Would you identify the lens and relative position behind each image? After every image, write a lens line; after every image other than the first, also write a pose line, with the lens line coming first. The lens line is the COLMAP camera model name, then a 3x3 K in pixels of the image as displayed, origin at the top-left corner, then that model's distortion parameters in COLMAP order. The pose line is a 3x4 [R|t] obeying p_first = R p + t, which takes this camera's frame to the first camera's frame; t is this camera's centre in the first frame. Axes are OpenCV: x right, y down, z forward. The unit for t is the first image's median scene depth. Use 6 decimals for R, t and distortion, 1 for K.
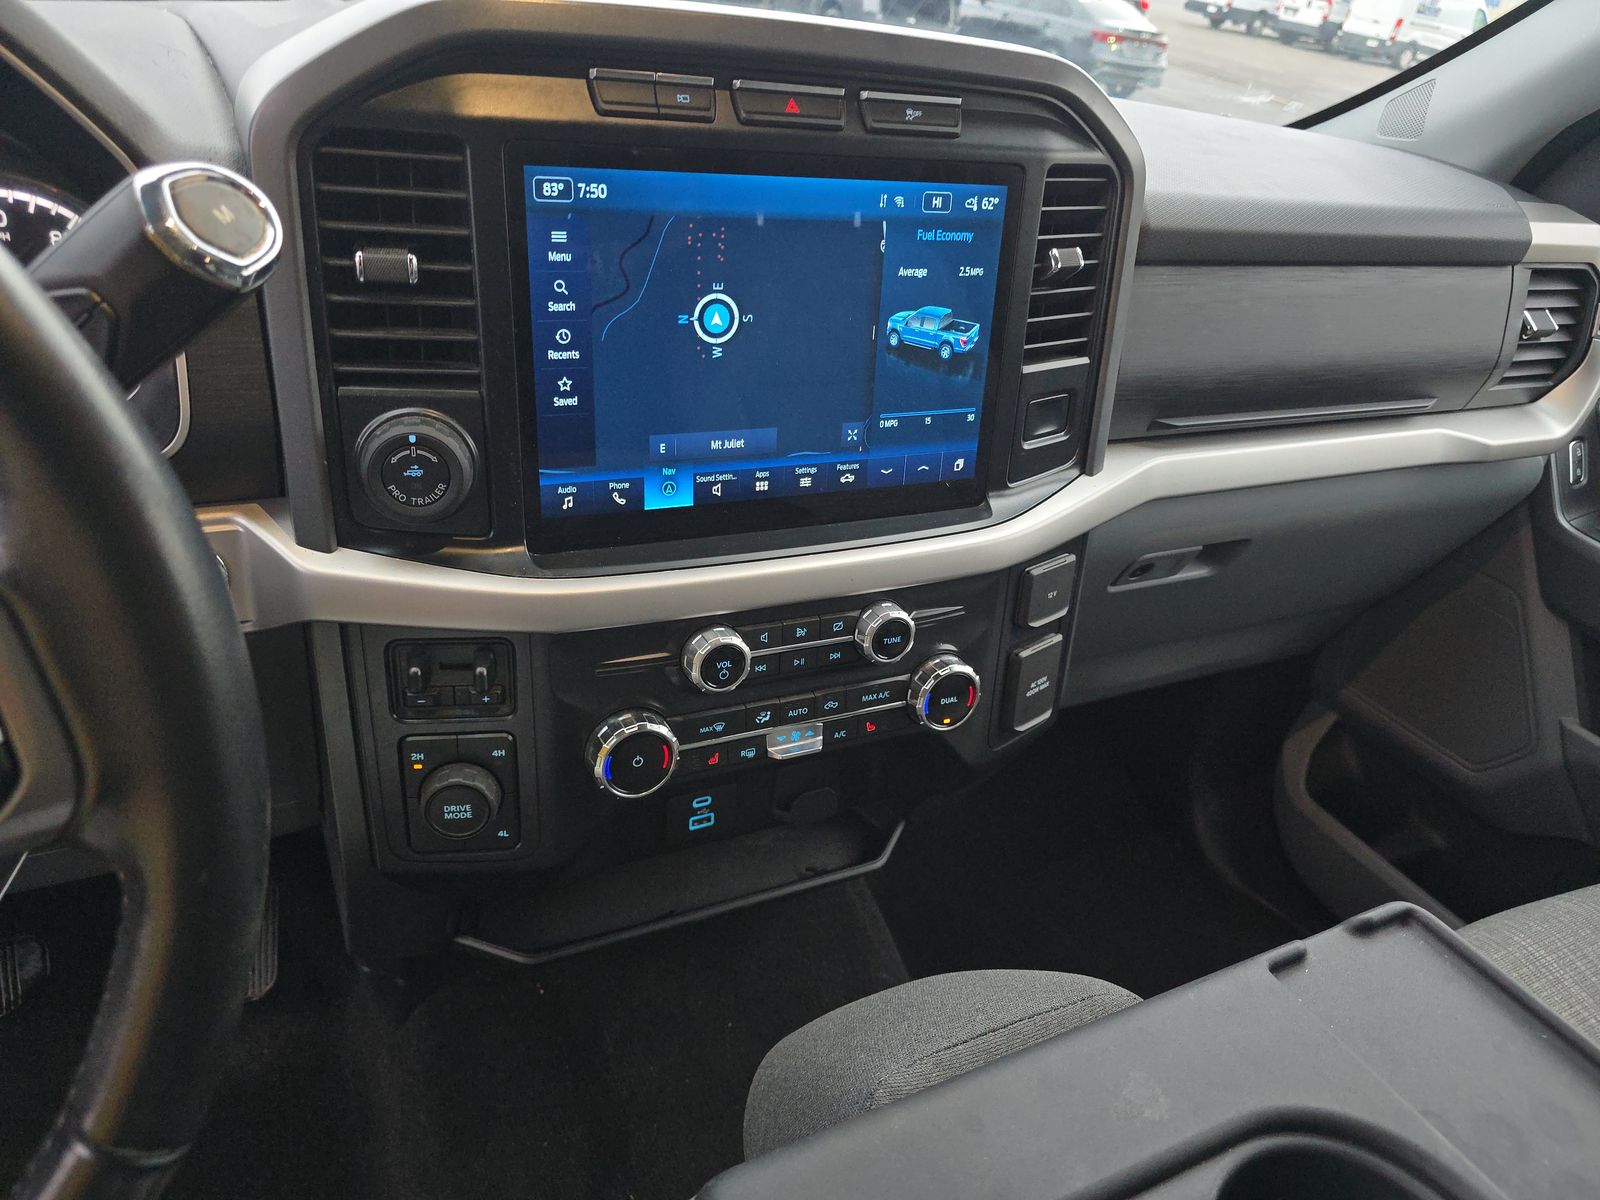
lens RADIAL K [[1074.6, 0, 793.4], [0, 1074.6, 602.4], [0, 0, 1]] dist [0.016727, -0.018498]
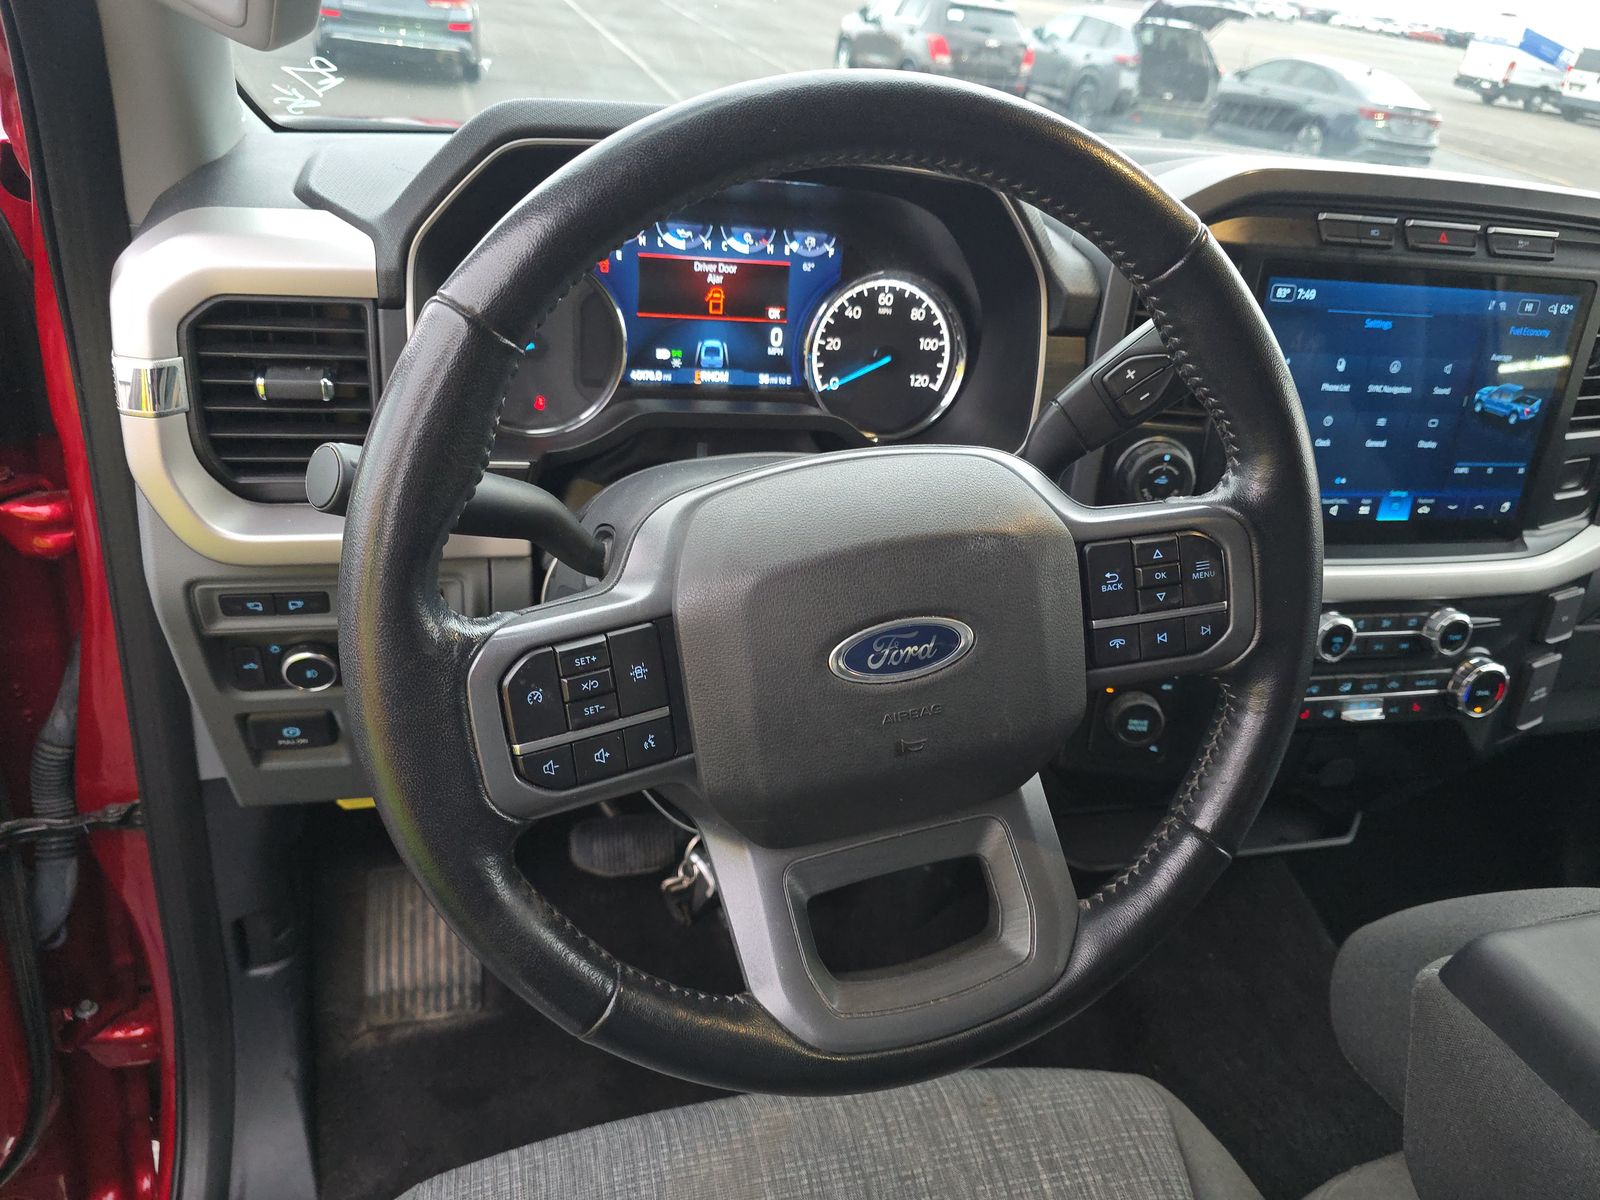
lens RADIAL K [[1074.6, 0, 802.4], [0, 1074.6, 598.0], [0, 0, 1]] dist [0.016727, -0.018498]
pose [[0.982136, 0.081859, -0.169432, -0.437067], [-0.091408, 0.994591, -0.049335, 0.117336], [0.164477, 0.063941, 0.984306, -0.384057]]
